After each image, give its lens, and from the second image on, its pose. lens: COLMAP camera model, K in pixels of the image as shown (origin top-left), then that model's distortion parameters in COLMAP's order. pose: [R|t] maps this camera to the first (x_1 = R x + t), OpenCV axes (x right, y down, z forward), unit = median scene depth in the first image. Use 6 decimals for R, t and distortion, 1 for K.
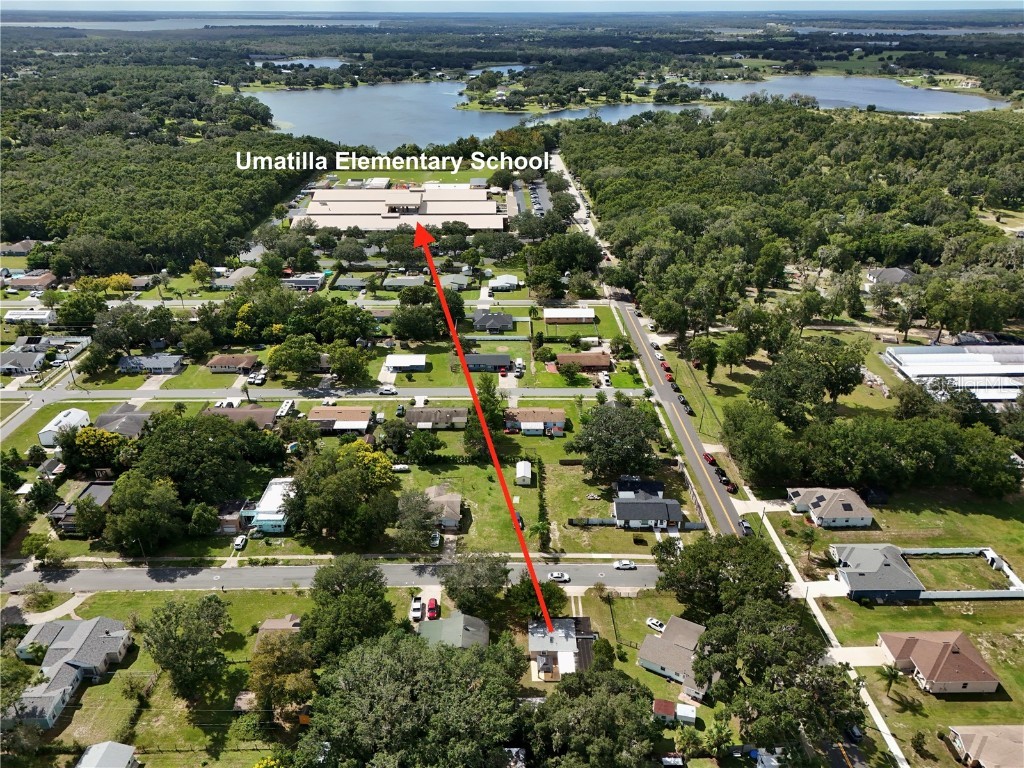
lens RADIAL K [[728.0, 0, 512.1], [0, 728.0, 408.1], [0, 0, 1]] dist [0.094188, -0.092190]
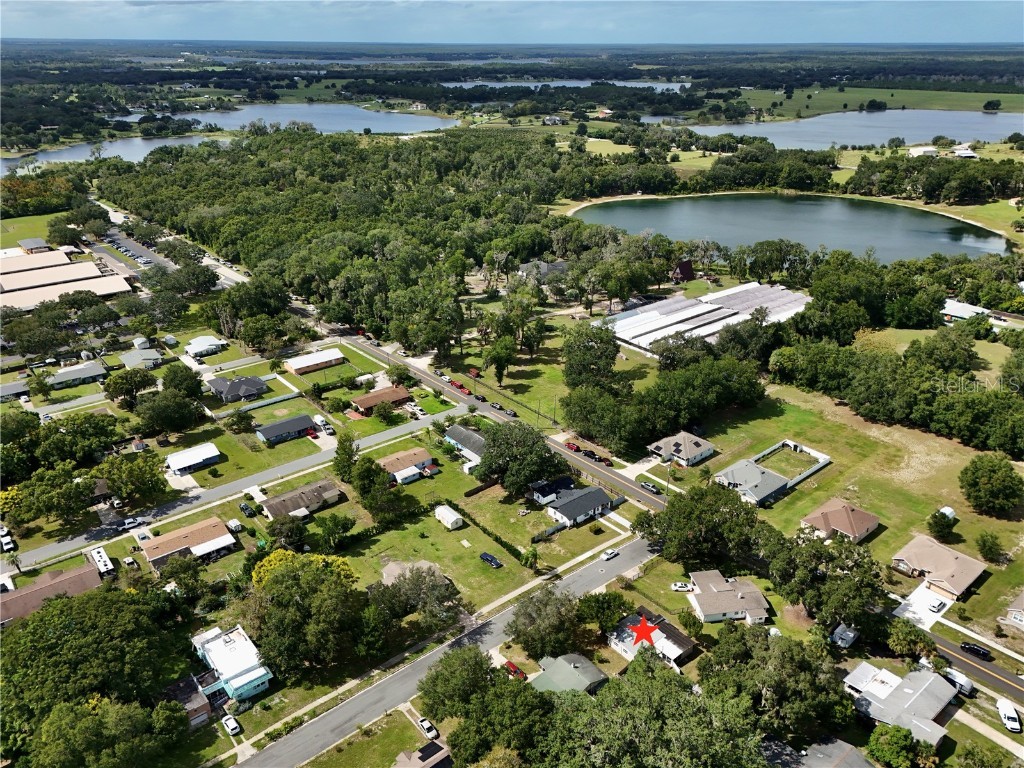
lens RADIAL K [[752.6, 0, 514.0], [0, 752.6, 390.5], [0, 0, 1]] dist [0.079516, -0.075288]
pose [[0.776394, -0.260146, 0.574053, -0.325983], [0.295058, 0.954886, 0.033670, -0.056392], [-0.556915, 0.143238, 0.818125, 0.091698]]
